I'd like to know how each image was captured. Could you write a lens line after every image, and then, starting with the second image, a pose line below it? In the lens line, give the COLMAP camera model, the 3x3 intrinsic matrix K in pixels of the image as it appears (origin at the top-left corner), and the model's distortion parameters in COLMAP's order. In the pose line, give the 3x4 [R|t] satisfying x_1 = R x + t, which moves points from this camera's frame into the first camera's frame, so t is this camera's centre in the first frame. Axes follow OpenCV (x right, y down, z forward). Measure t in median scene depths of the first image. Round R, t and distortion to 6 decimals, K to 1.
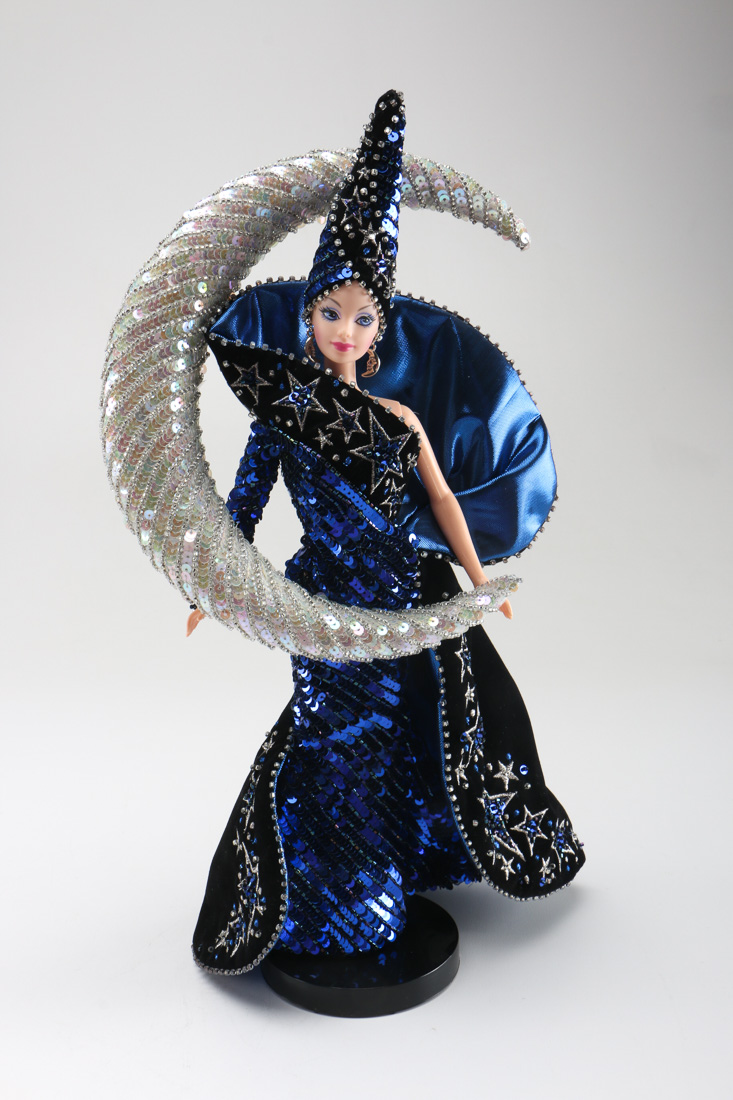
lens RADIAL K [[1210.5, 0, 366.5], [0, 1210.5, 550.0], [0, 0, 1]] dist [-0.136966, 0.334811]
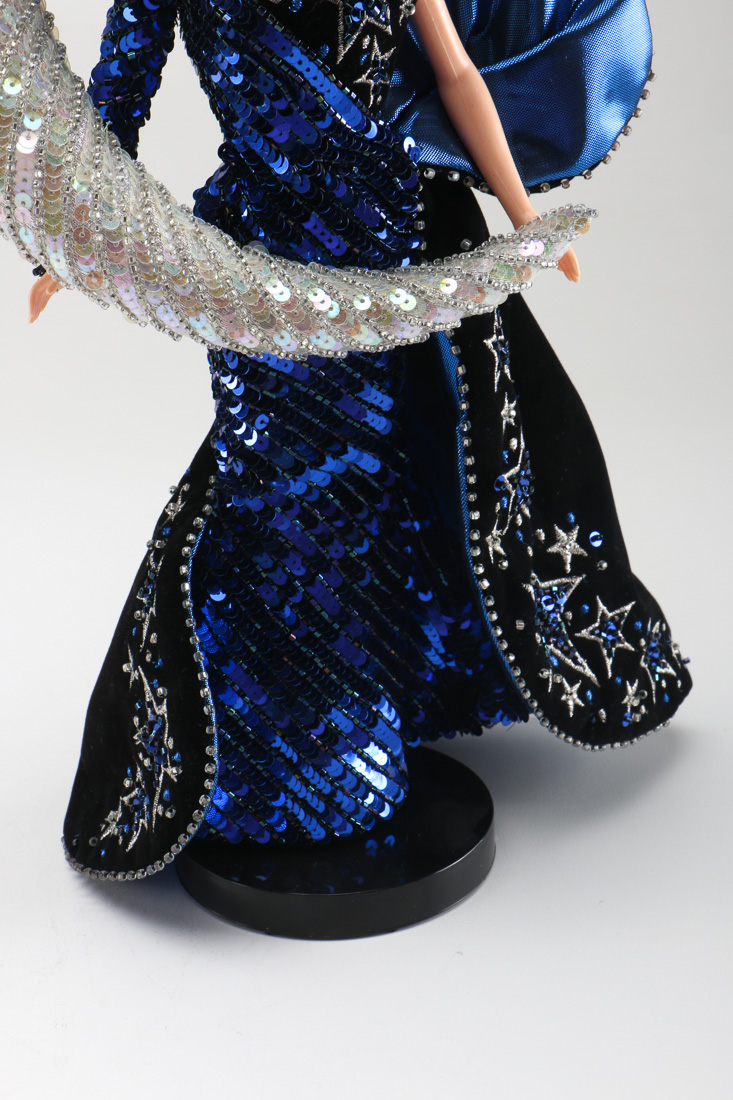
lens RADIAL K [[1831.2, 0, 366.5], [0, 1831.2, 550.0], [0, 0, 1]] dist [-0.008454, 0.100974]
pose [[0.999255, -0.027415, 0.027165, -0.011735], [0.022823, 0.987349, 0.156911, 0.042674], [-0.031123, -0.156174, 0.987239, 0.091668]]
